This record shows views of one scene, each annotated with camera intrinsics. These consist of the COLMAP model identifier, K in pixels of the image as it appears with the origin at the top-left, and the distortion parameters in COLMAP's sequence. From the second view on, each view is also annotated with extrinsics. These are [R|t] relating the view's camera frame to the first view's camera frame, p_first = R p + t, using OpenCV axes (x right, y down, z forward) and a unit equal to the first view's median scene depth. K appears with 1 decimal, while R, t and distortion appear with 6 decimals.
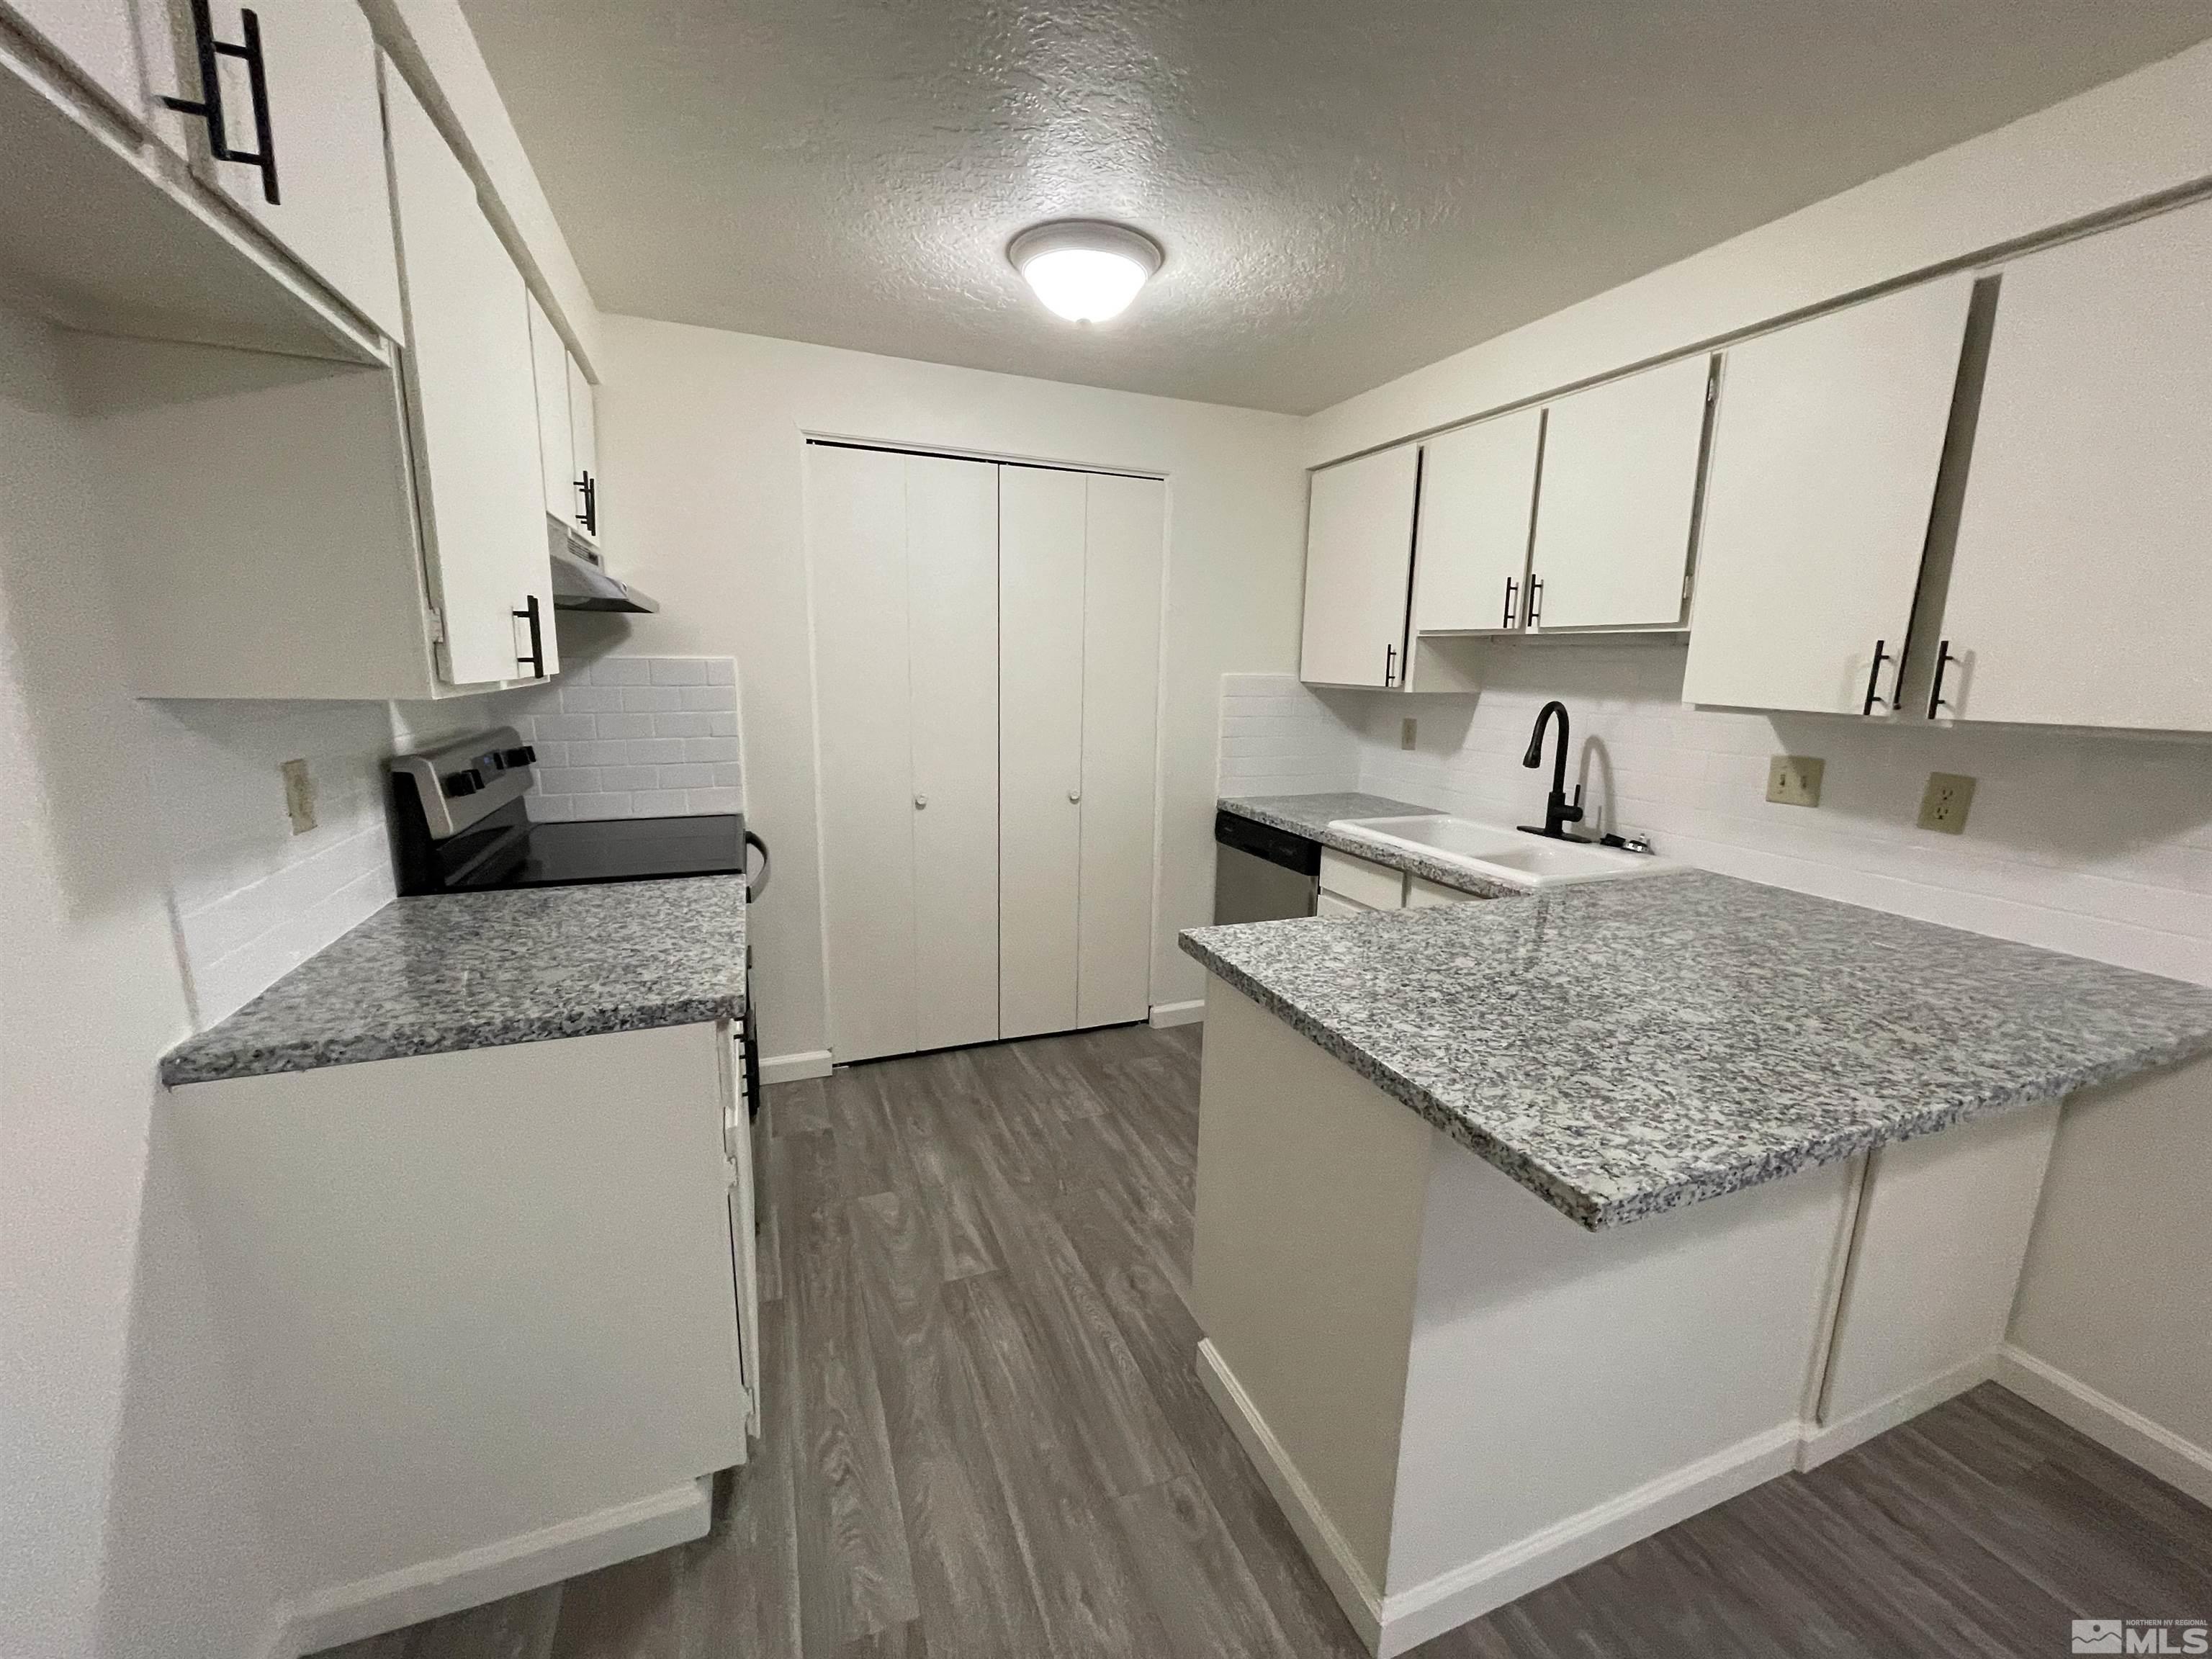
lens RADIAL K [[902.0, 0, 1093.8], [0, 902.0, 827.7], [0, 0, 1]] dist [-0.002645, 0.000400]
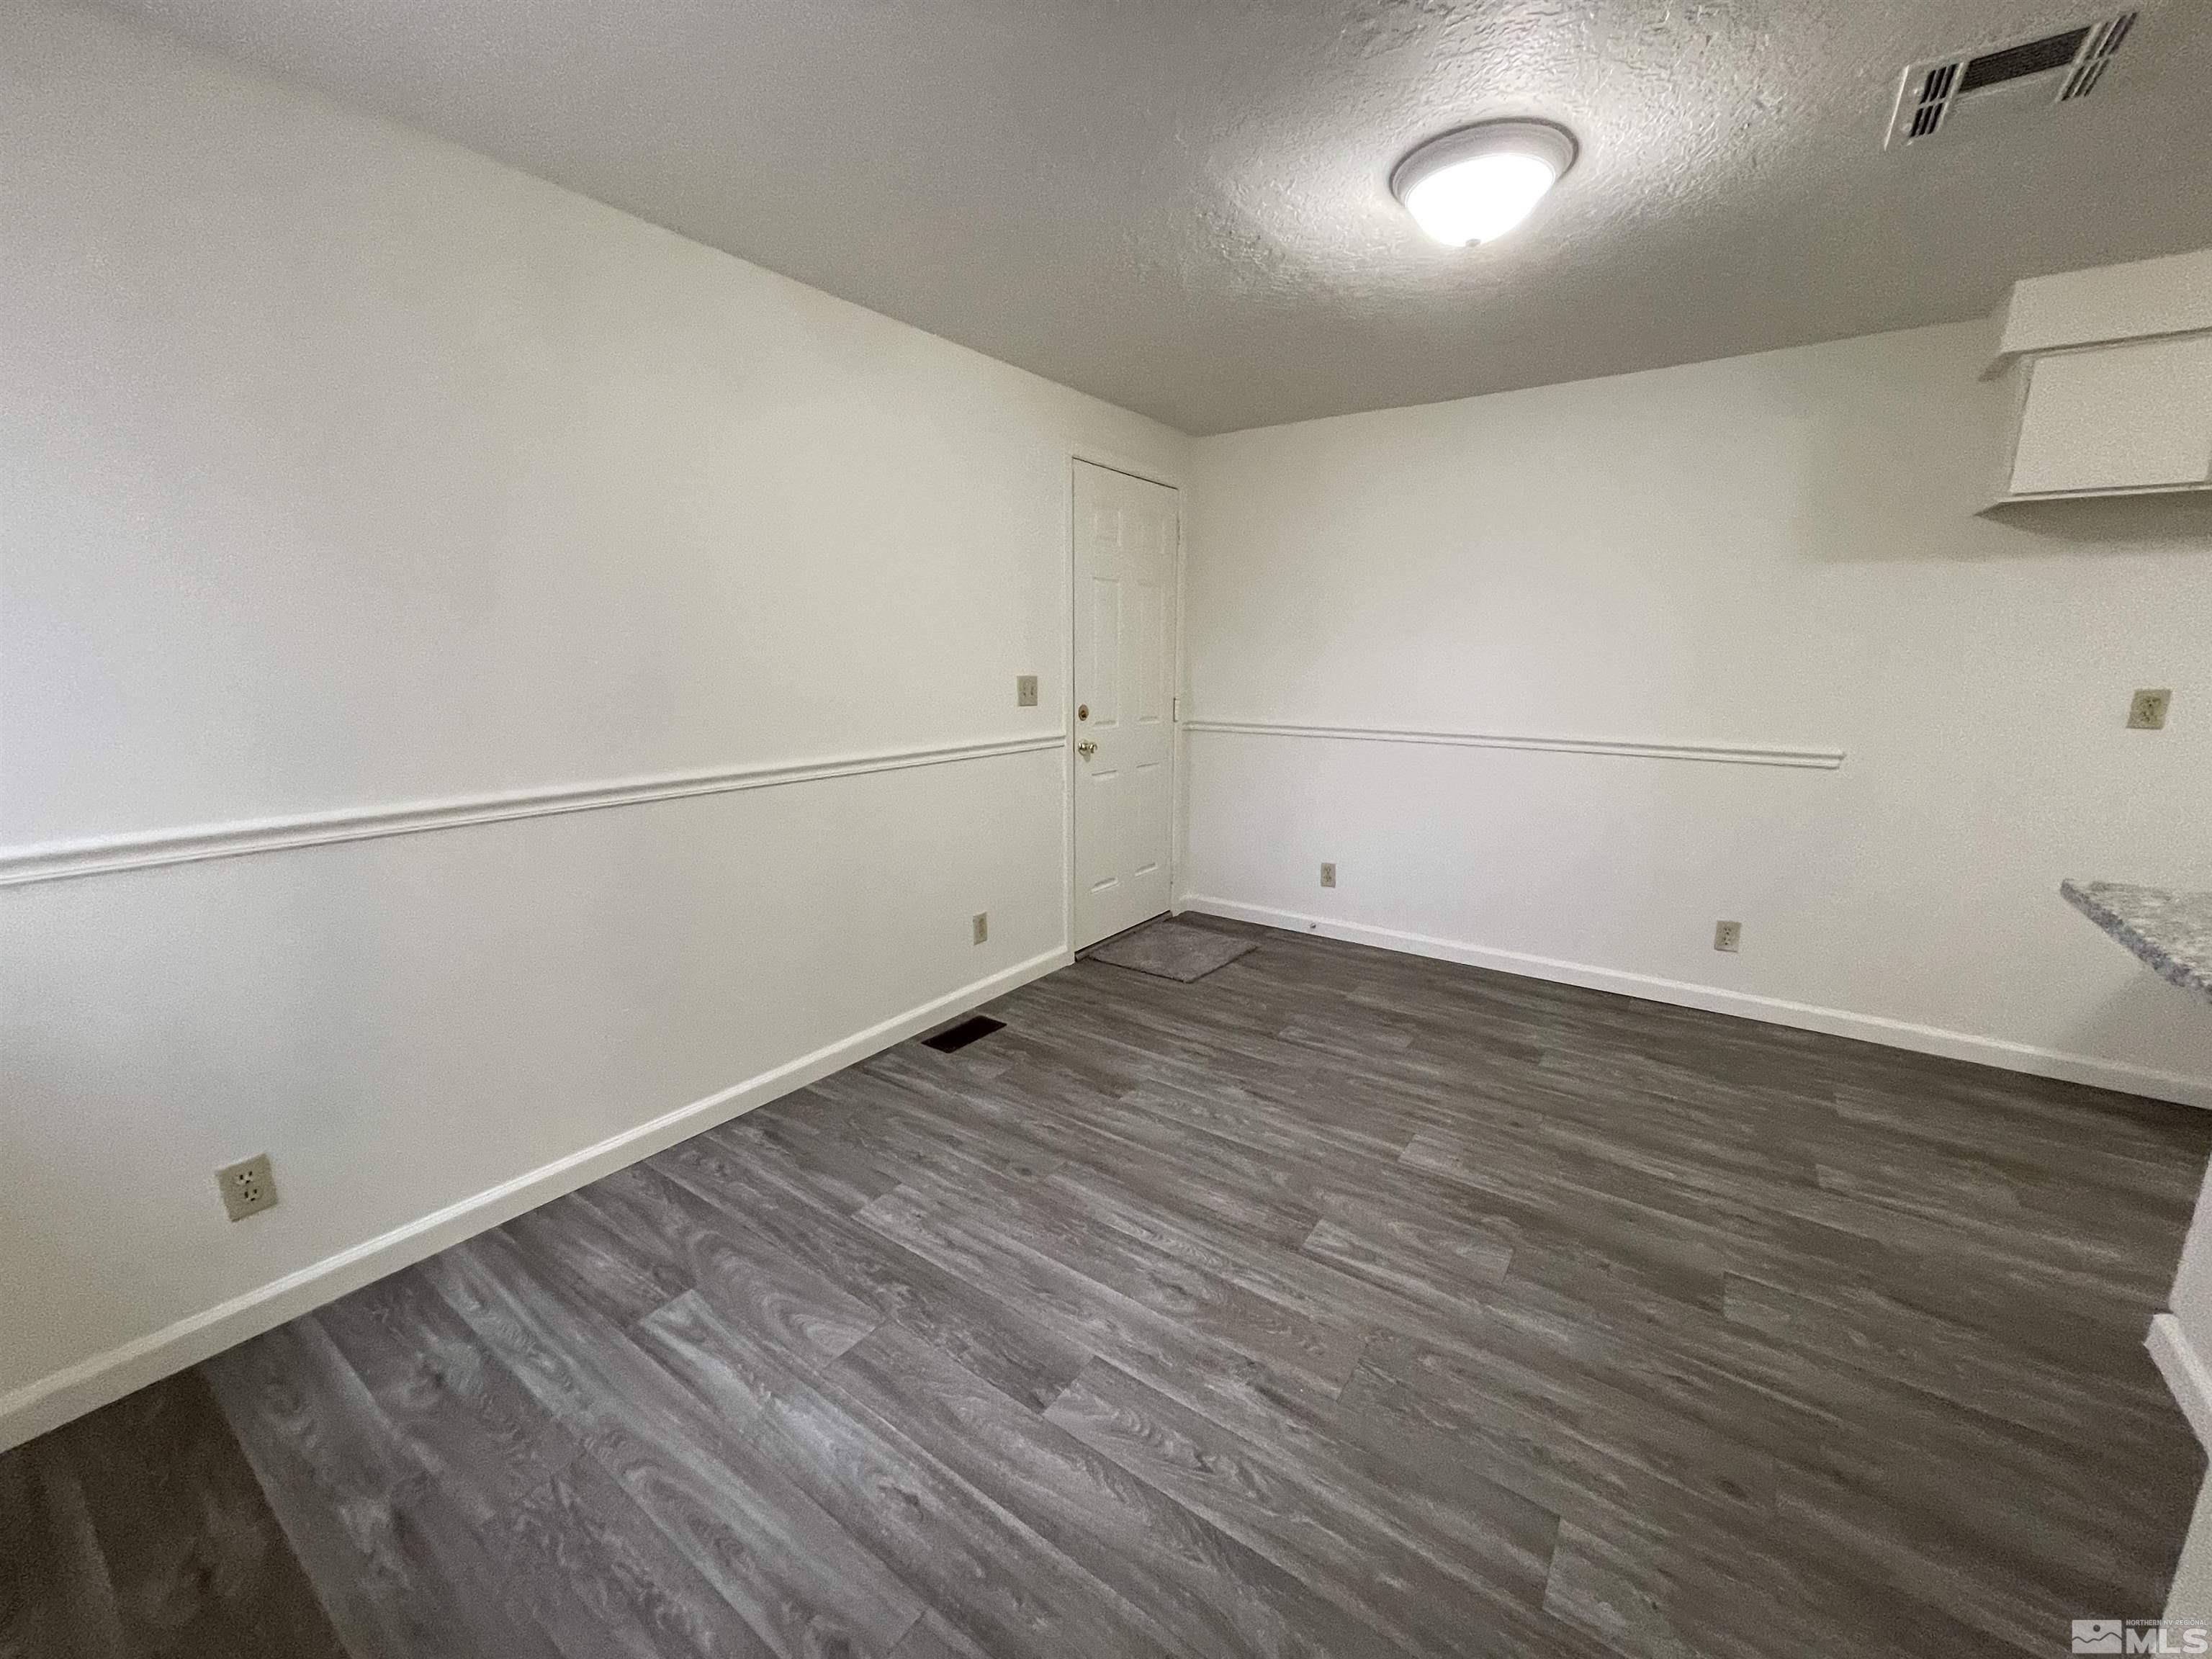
lens RADIAL K [[902.0, 0, 1091.7], [0, 902.0, 841.2], [0, 0, 1]] dist [-0.002645, 0.000400]
pose [[-0.844438, 0.084041, -0.529020, 1.731321], [-0.125015, 0.929420, 0.347202, -0.699159], [0.520861, 0.359326, -0.774331, 4.571208]]
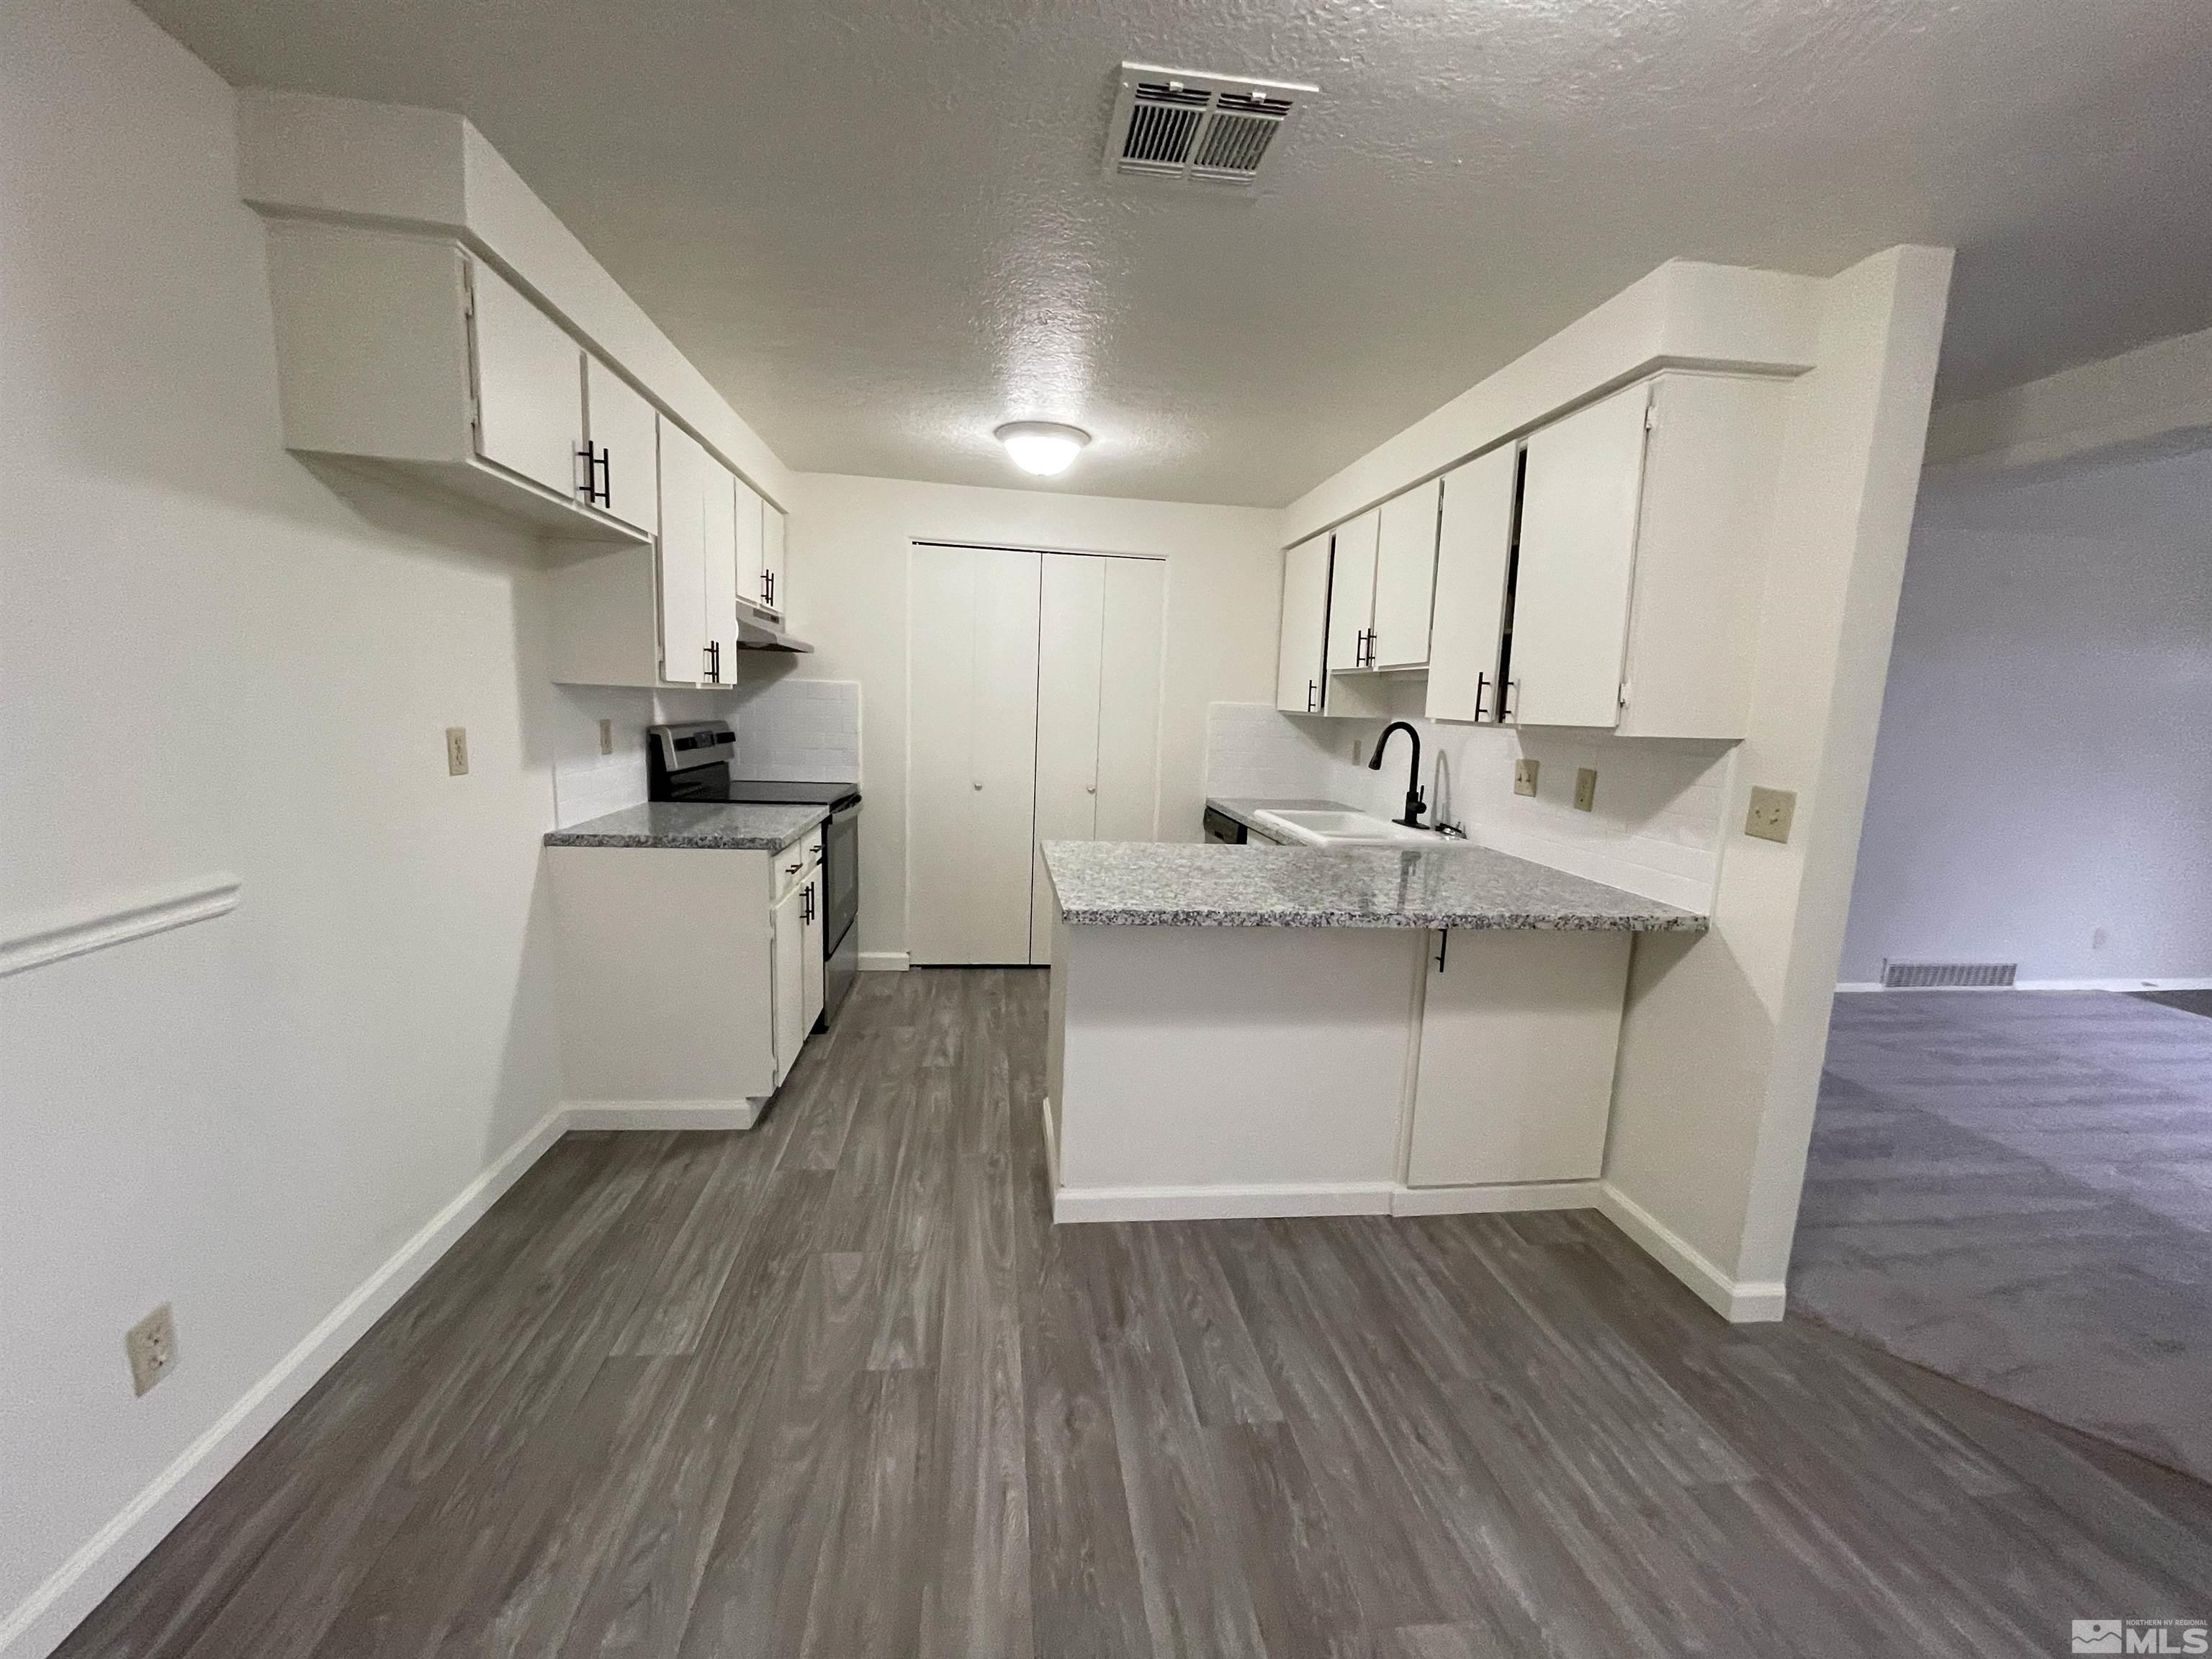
lens RADIAL K [[902.0, 0, 1087.9], [0, 902.0, 822.8], [0, 0, 1]] dist [-0.002645, 0.000400]
pose [[0.966232, 0.053146, -0.252132, 0.504550], [-0.067162, 0.996620, -0.047306, 0.129939], [0.248766, 0.062642, 0.966536, -0.500598]]
